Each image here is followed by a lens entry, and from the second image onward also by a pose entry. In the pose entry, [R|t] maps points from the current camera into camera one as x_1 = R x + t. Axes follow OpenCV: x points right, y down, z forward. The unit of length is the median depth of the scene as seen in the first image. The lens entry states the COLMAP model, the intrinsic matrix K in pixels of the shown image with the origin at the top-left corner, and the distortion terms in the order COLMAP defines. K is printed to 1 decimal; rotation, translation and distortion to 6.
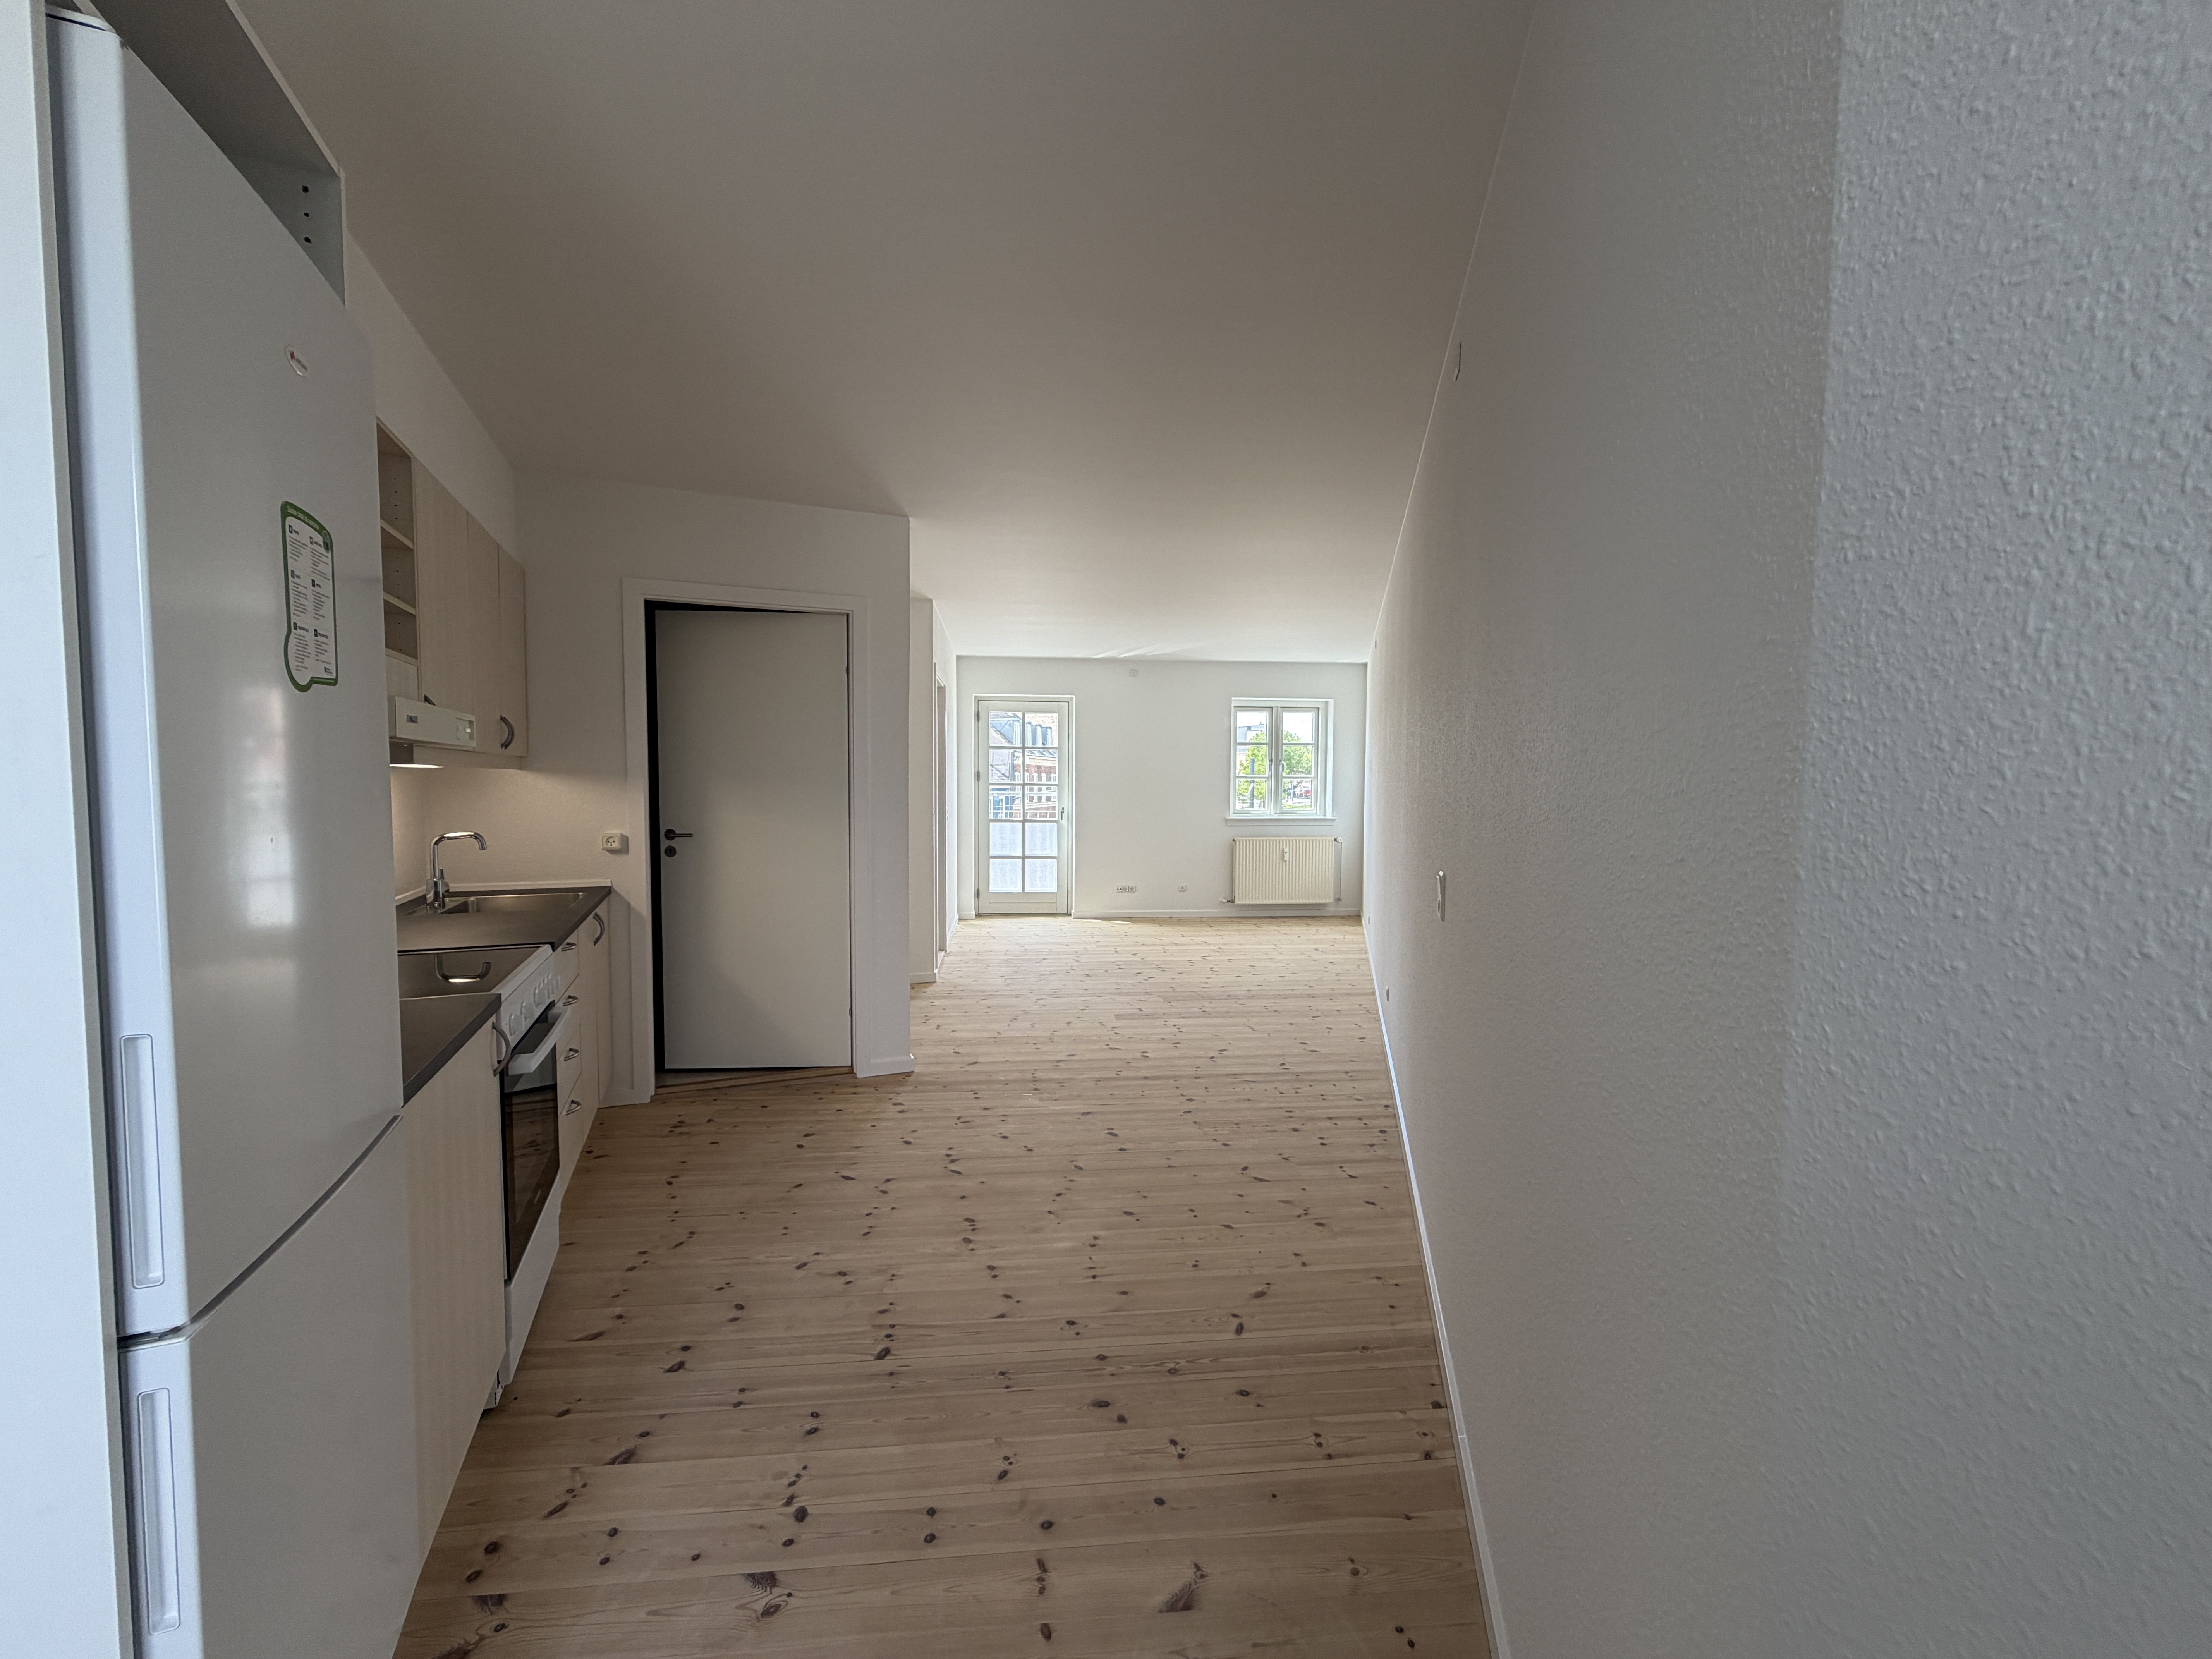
lens RADIAL K [[882.3, 0, 1104.0], [0, 882.3, 825.8], [0, 0, 1]] dist [0.000311, 0.000376]
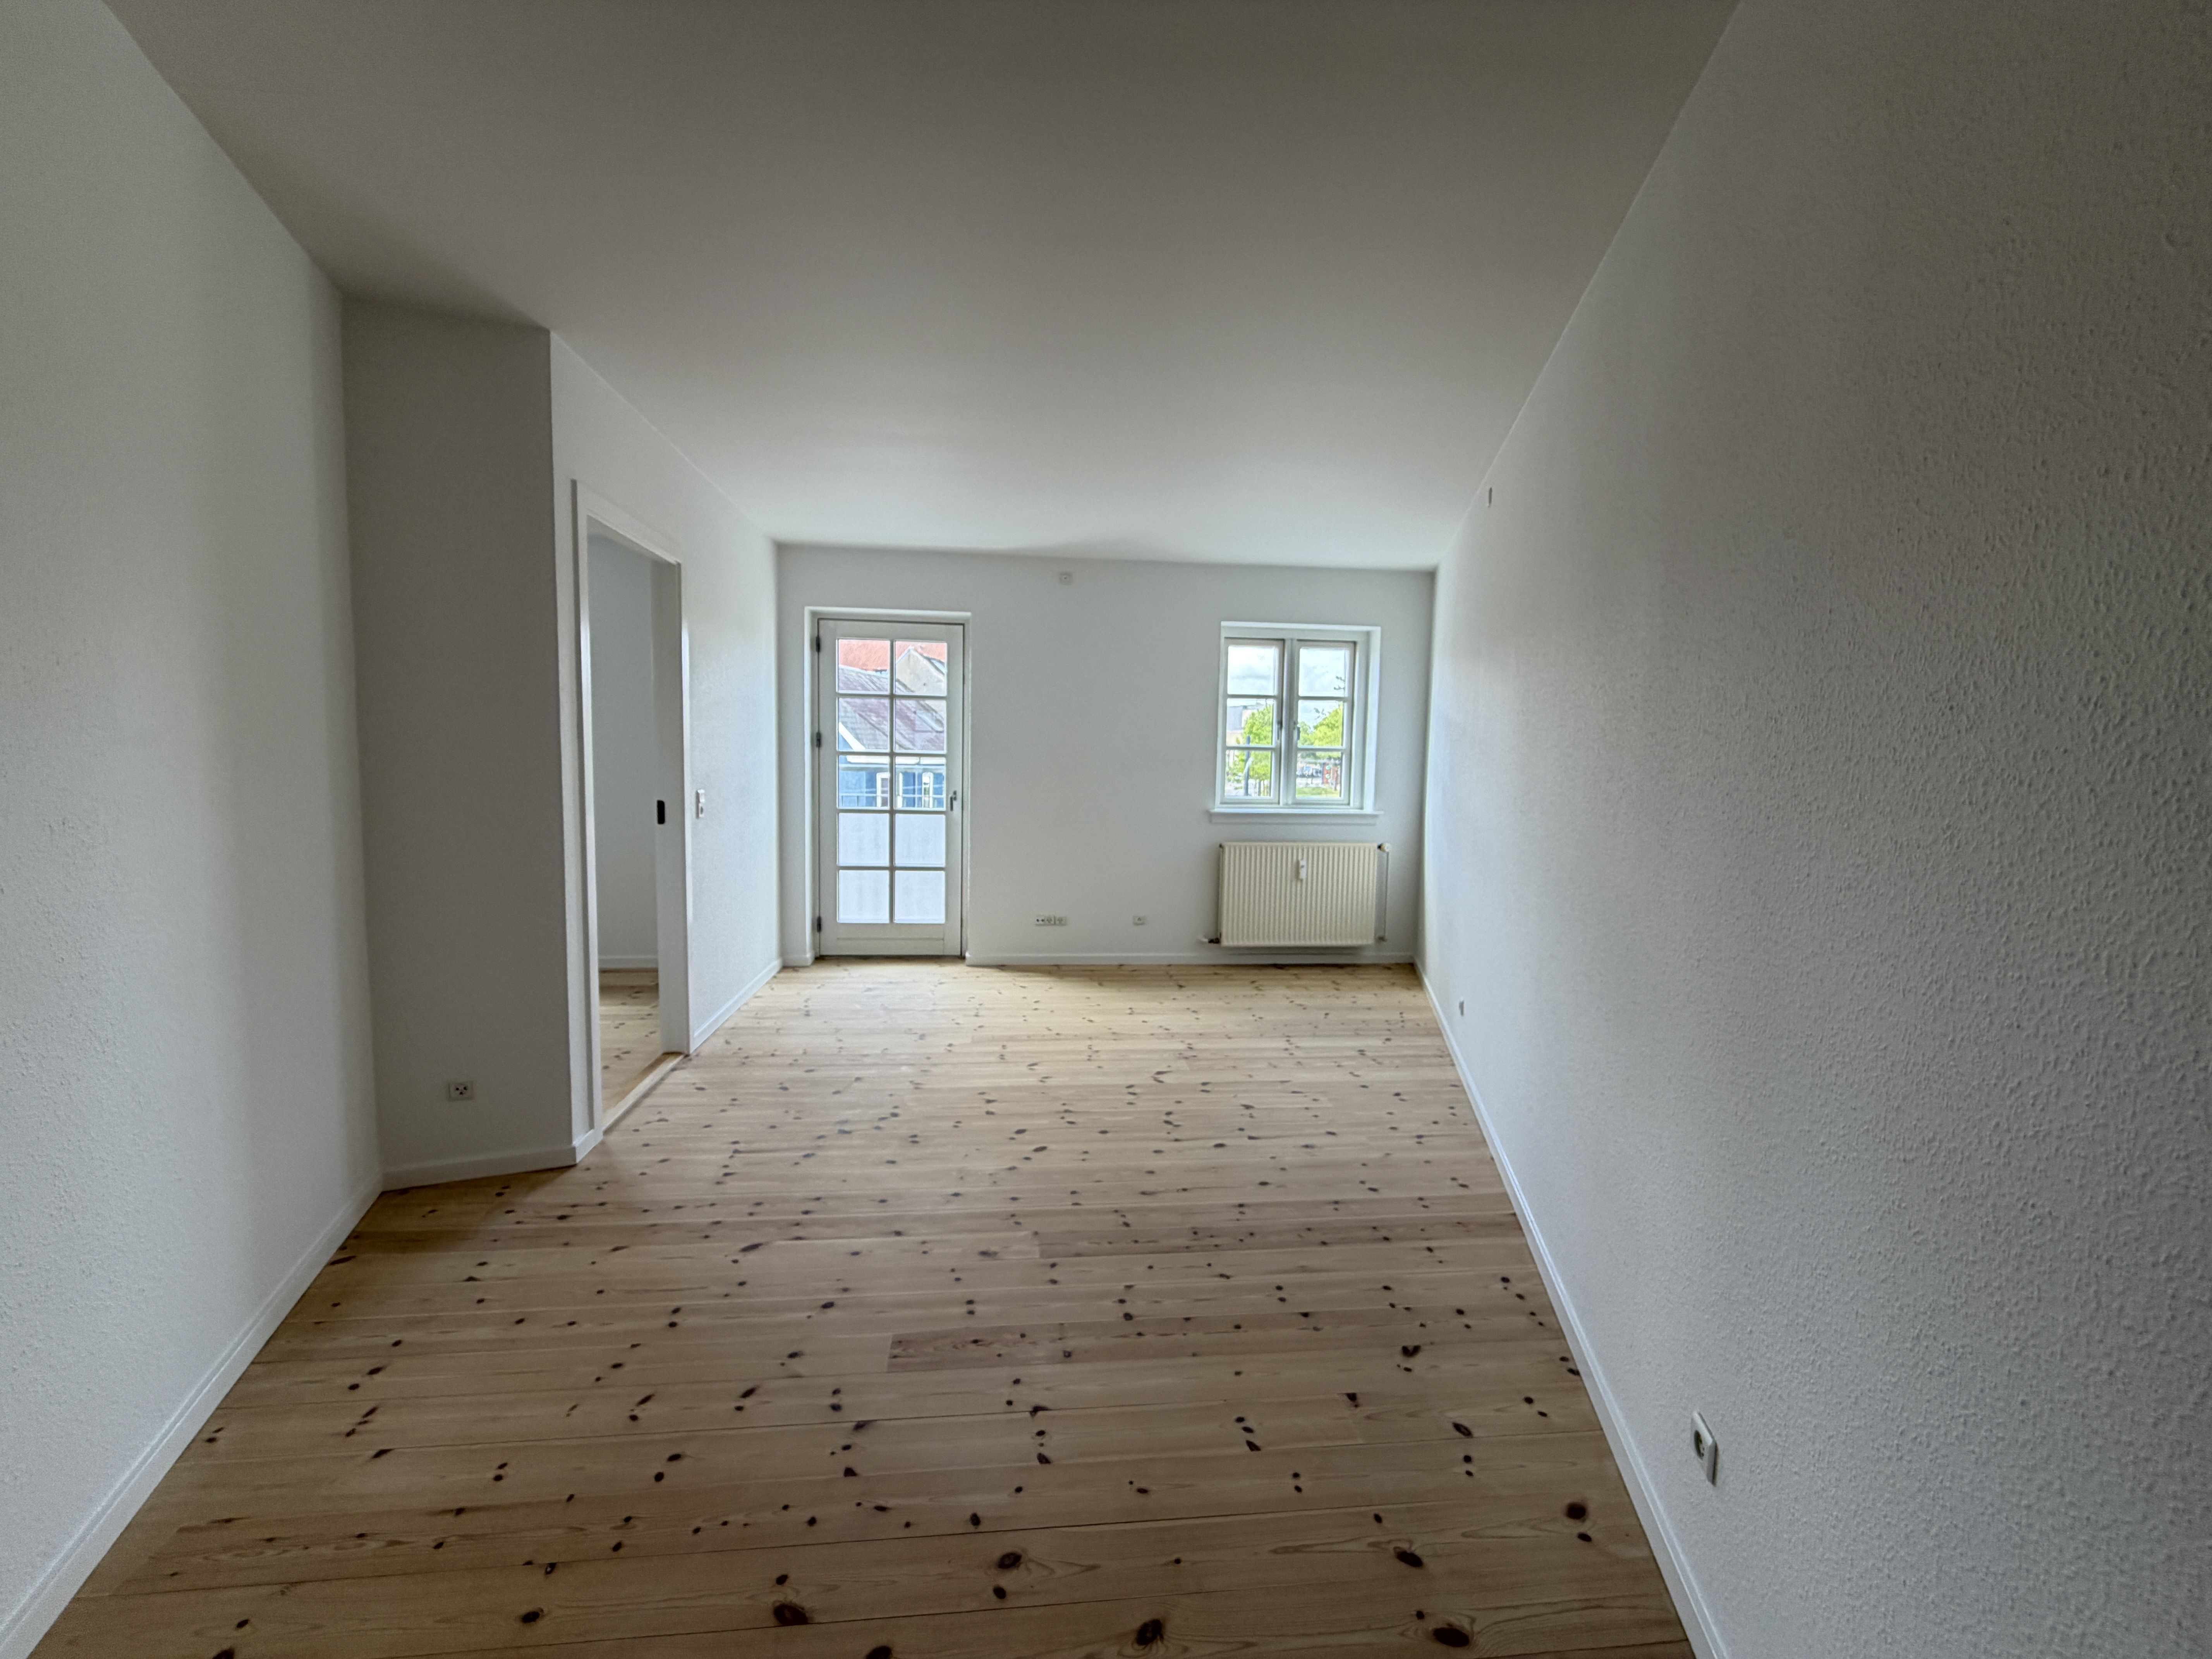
lens RADIAL K [[882.3, 0, 1099.6], [0, 882.3, 827.2], [0, 0, 1]] dist [0.000311, 0.000376]
pose [[0.999905, 0.013594, 0.002162, 0.058048], [-0.013648, 0.999533, 0.027336, -0.013670], [-0.001790, -0.027363, 0.999624, 0.363200]]
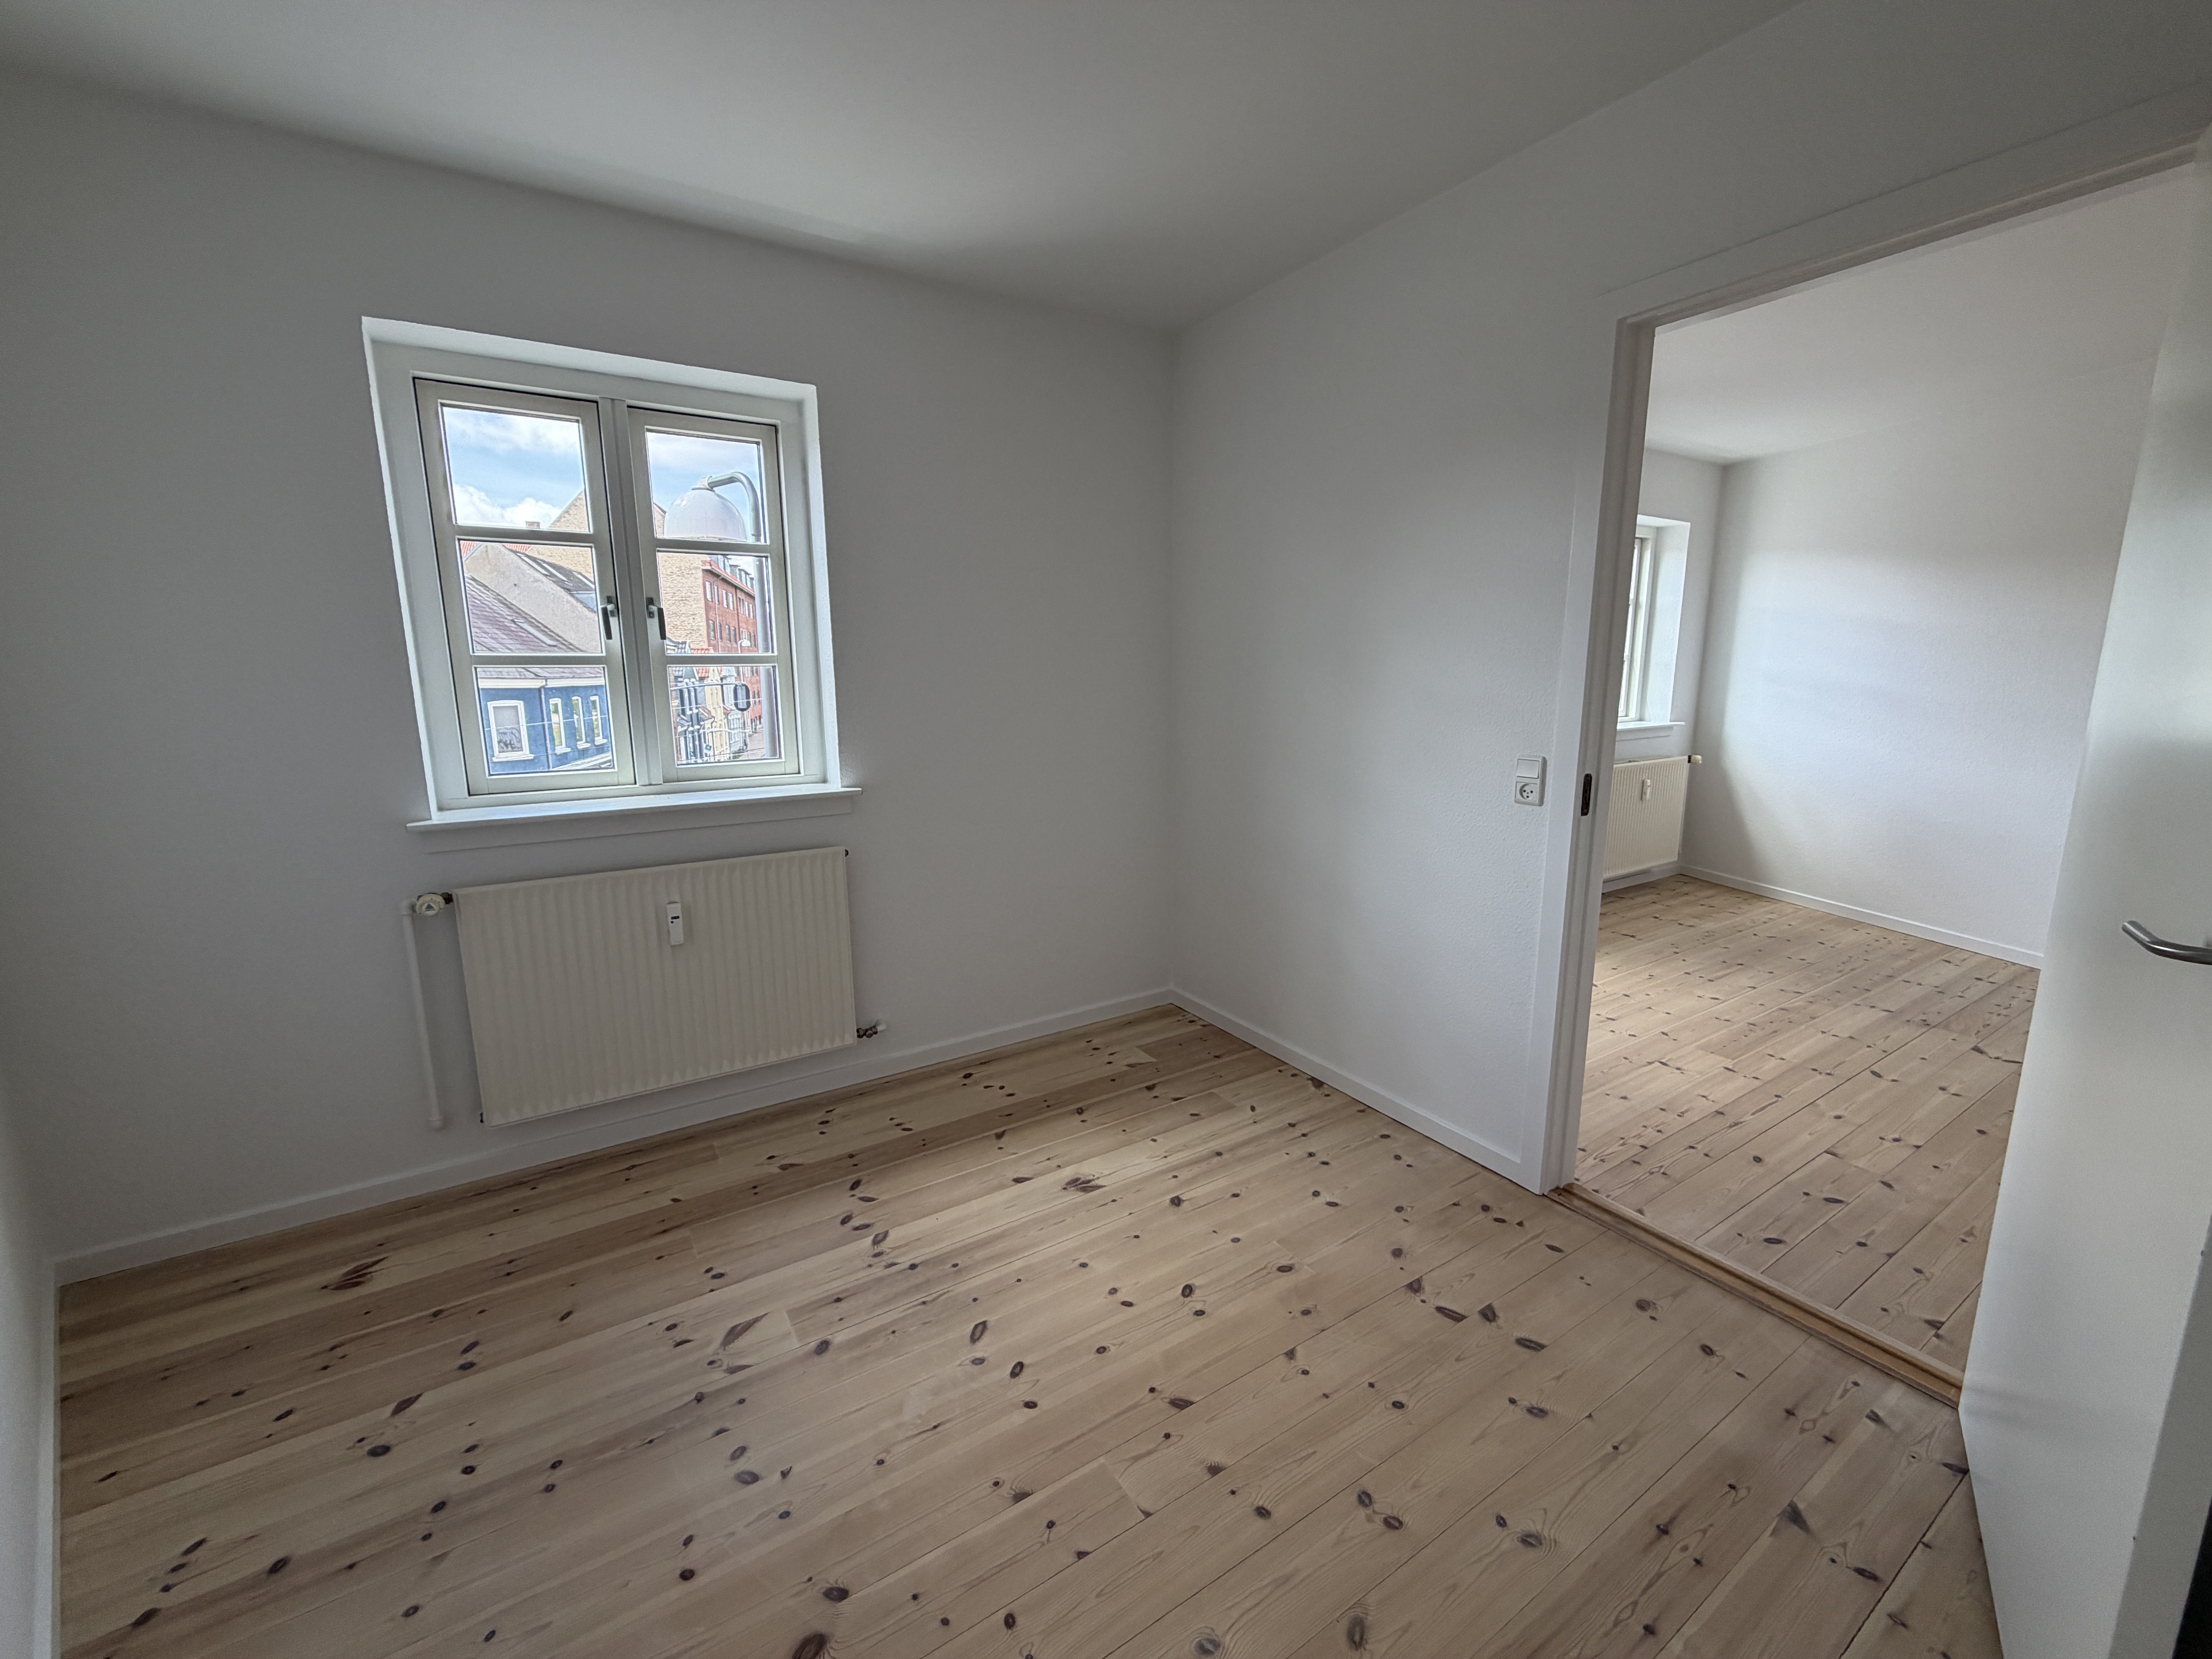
lens RADIAL K [[882.3, 0, 1103.3], [0, 882.3, 825.1], [0, 0, 1]] dist [0.000311, 0.000376]
pose [[0.897821, -0.089504, 0.431169, -0.377432], [0.035864, 0.990736, 0.130983, -0.034181], [-0.438898, -0.102135, 0.892713, 0.633422]]
